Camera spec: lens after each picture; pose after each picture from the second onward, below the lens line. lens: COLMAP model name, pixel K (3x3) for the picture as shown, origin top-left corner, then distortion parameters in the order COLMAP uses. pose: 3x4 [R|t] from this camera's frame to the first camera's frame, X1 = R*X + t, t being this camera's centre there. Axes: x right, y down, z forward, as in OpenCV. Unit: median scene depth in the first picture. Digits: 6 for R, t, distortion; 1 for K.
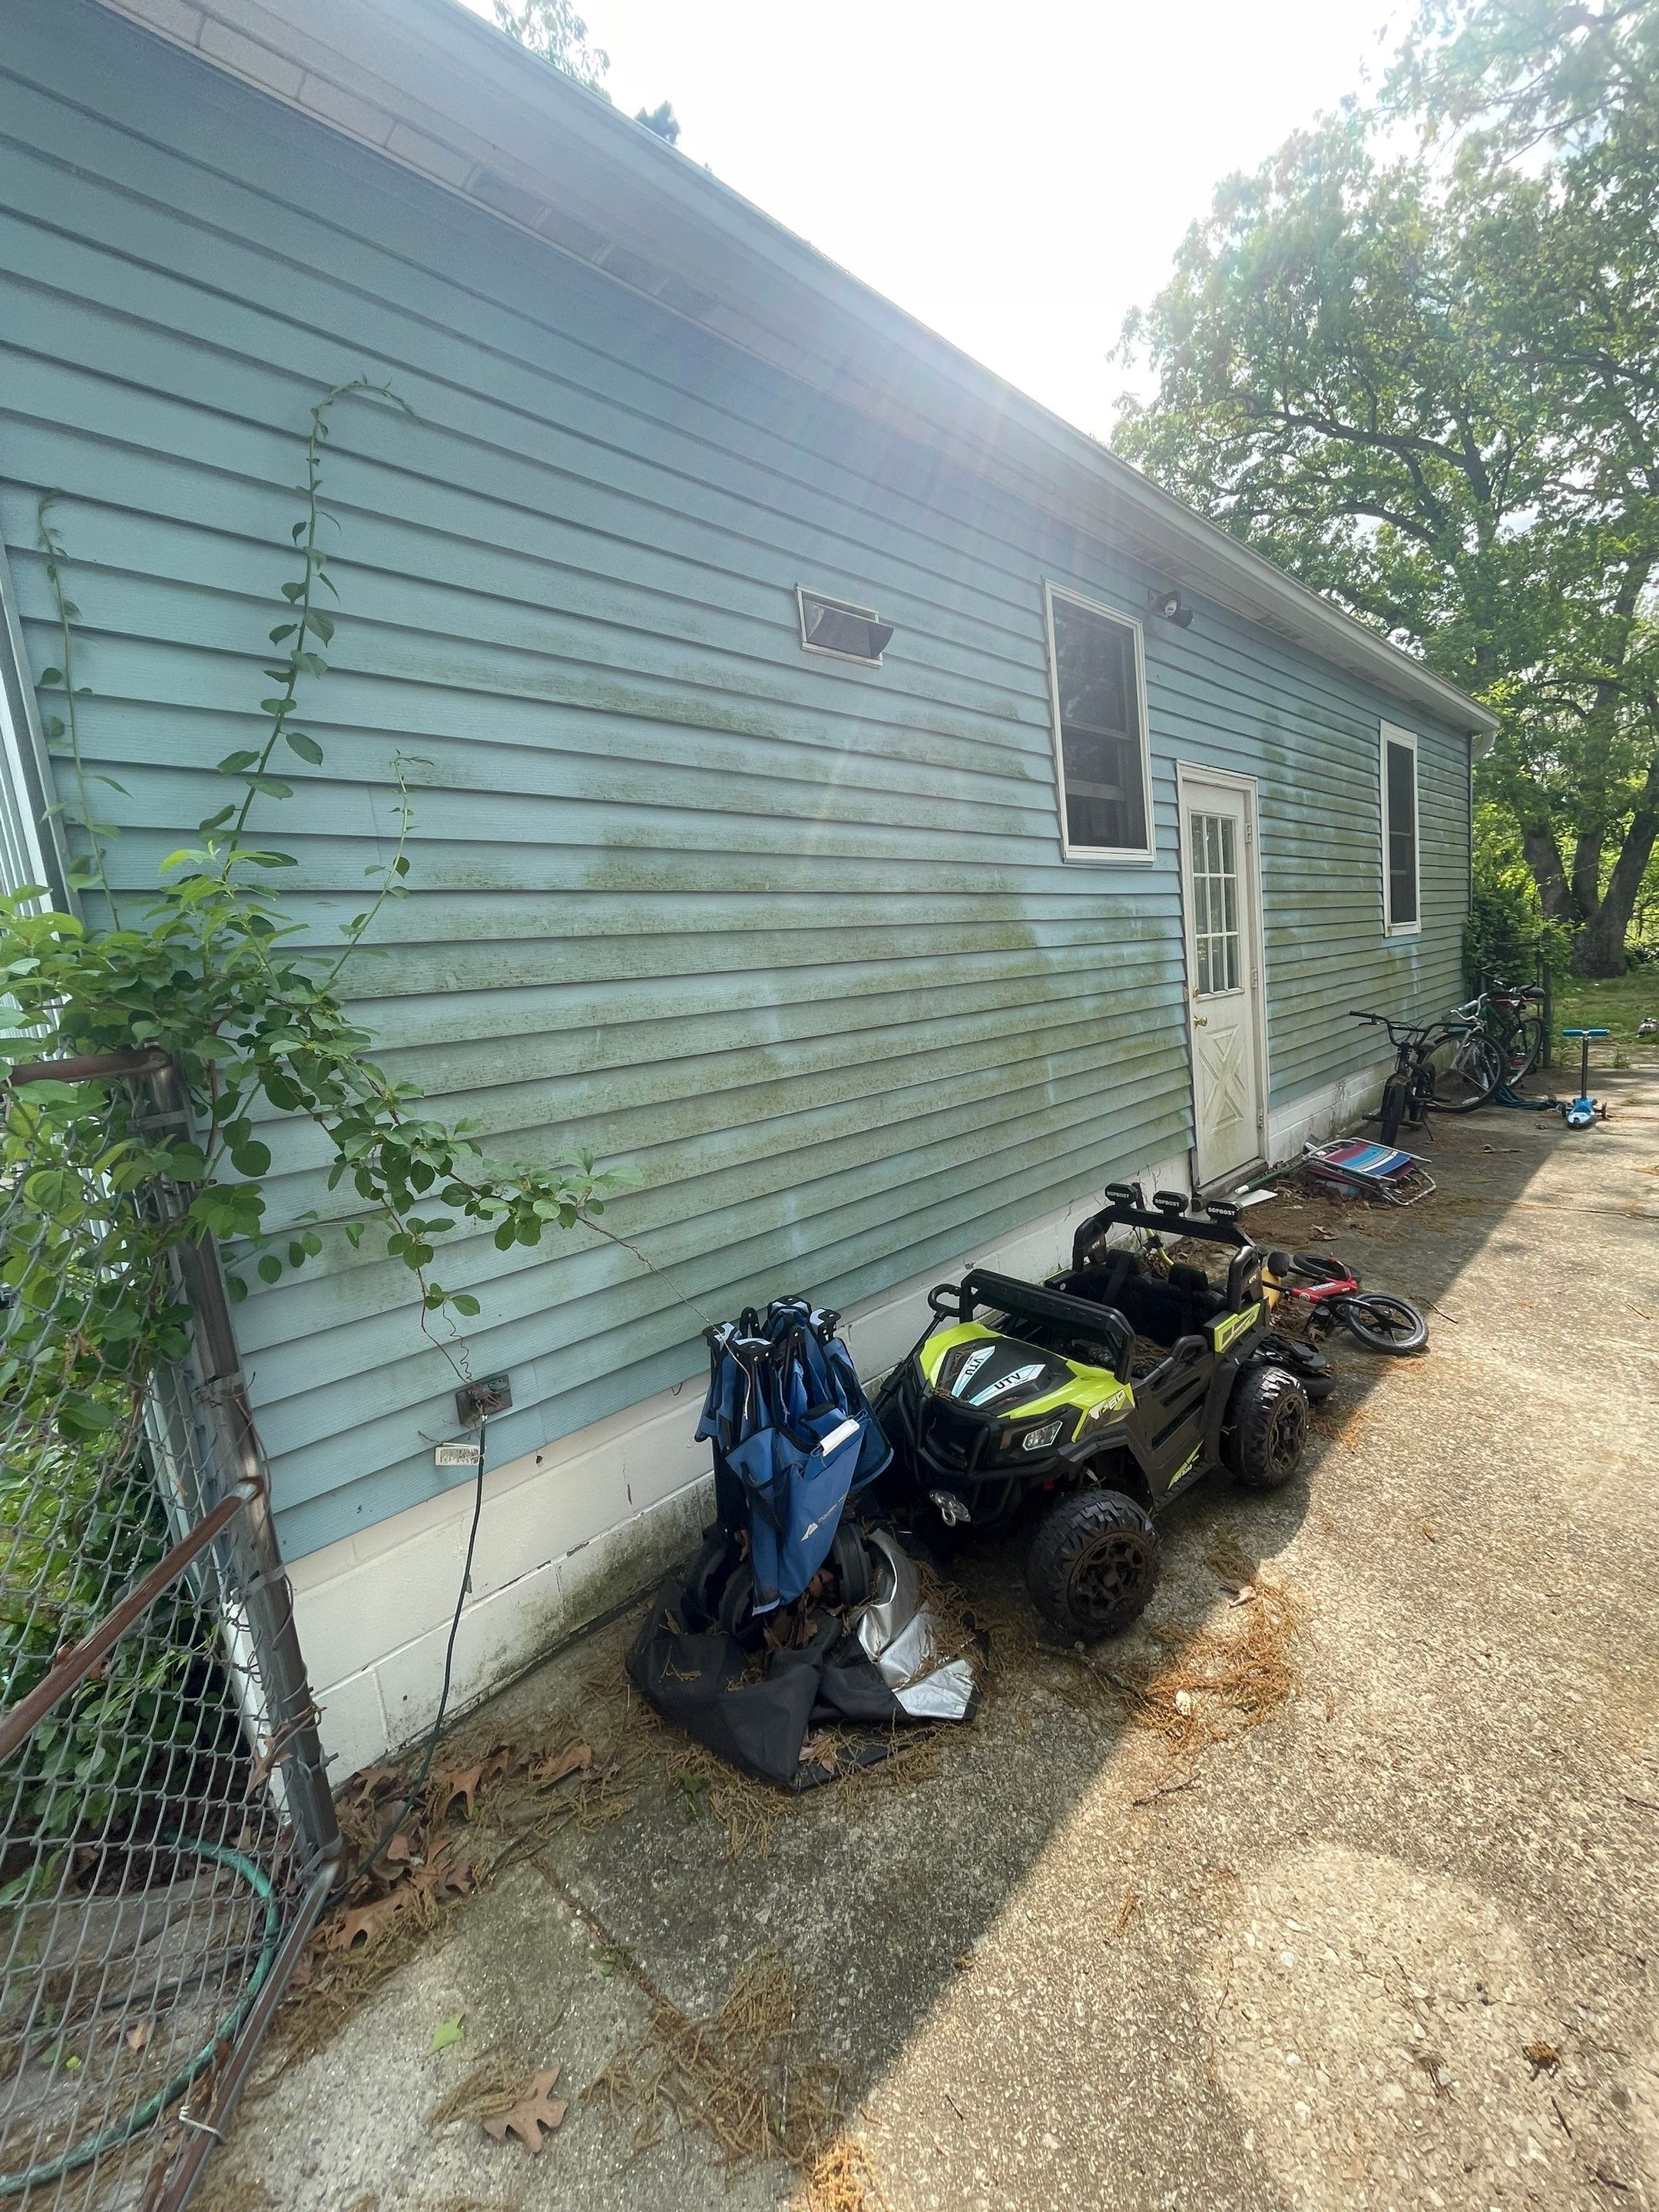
lens RADIAL K [[894.6, 0, 834.1], [0, 894.6, 1102.6], [0, 0, 1]] dist [0.015139, 0.000491]
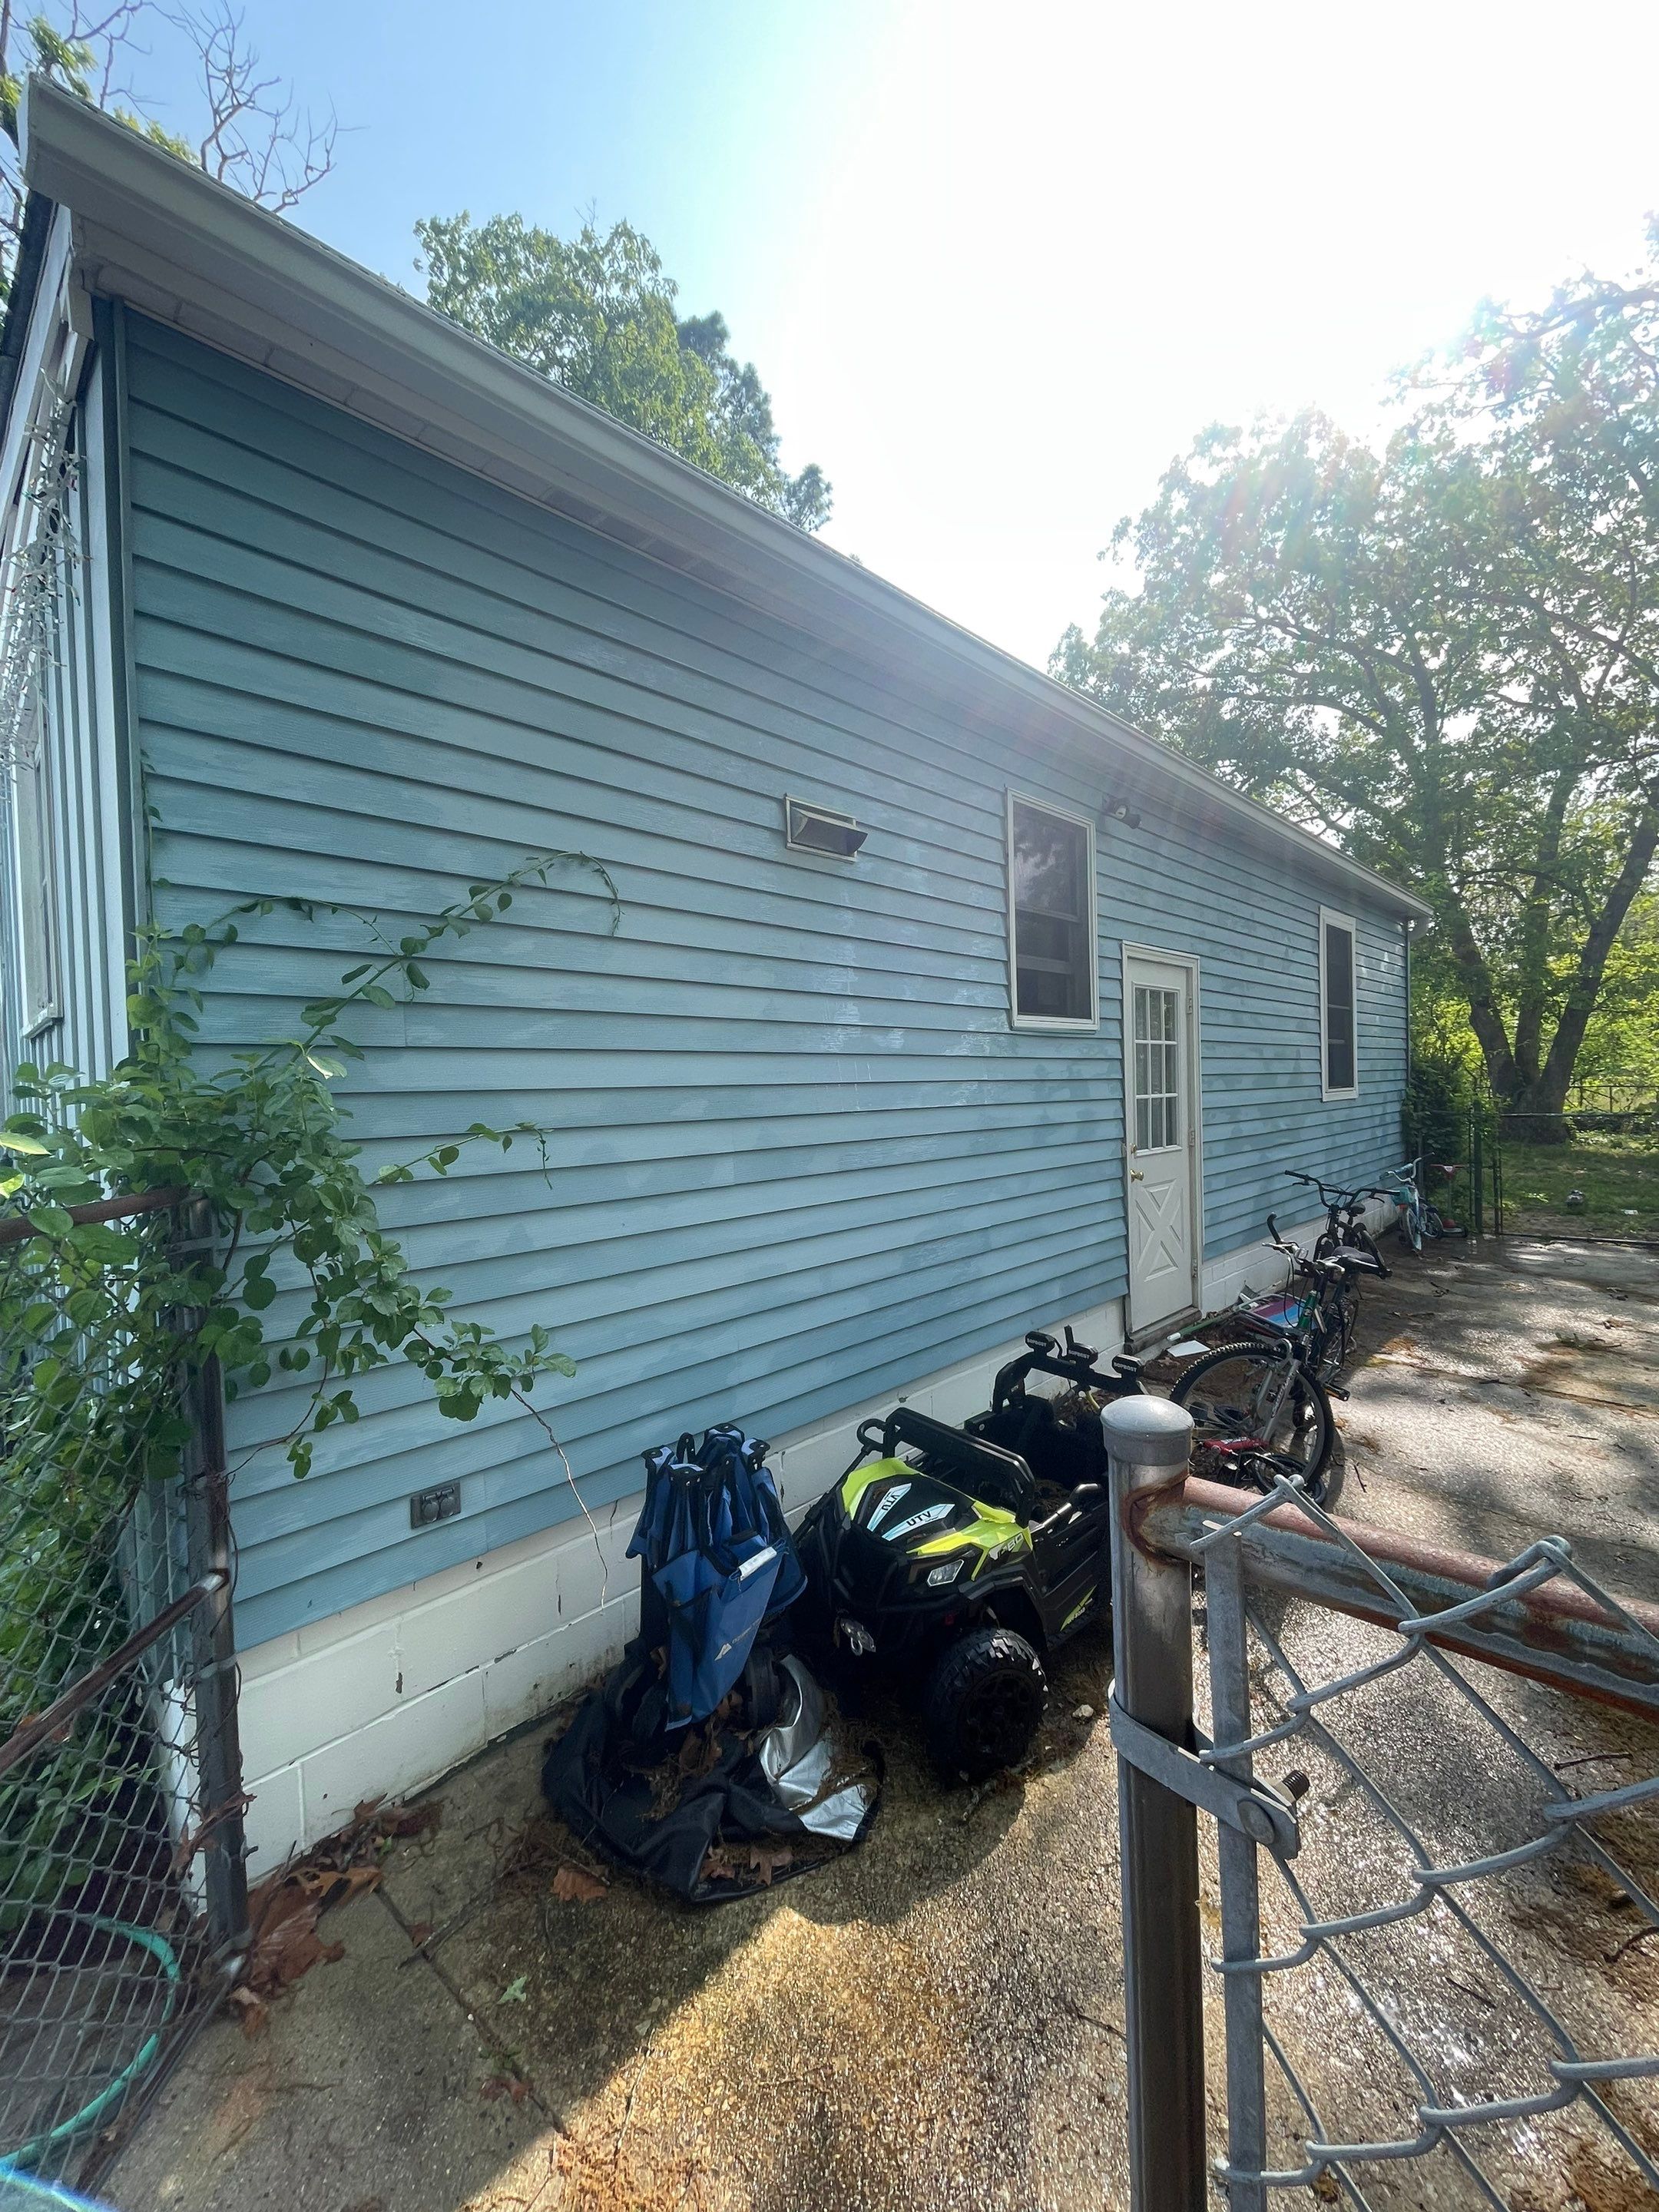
lens RADIAL K [[885.2, 0, 829.5], [0, 885.2, 1106.0], [0, 0, 1]] dist [0.008827, 0.000159]
pose [[0.996968, 0.075152, 0.020188, 0.024865], [-0.072348, 0.990707, -0.115173, -0.051295], [-0.028656, 0.113363, 0.993140, -0.118489]]
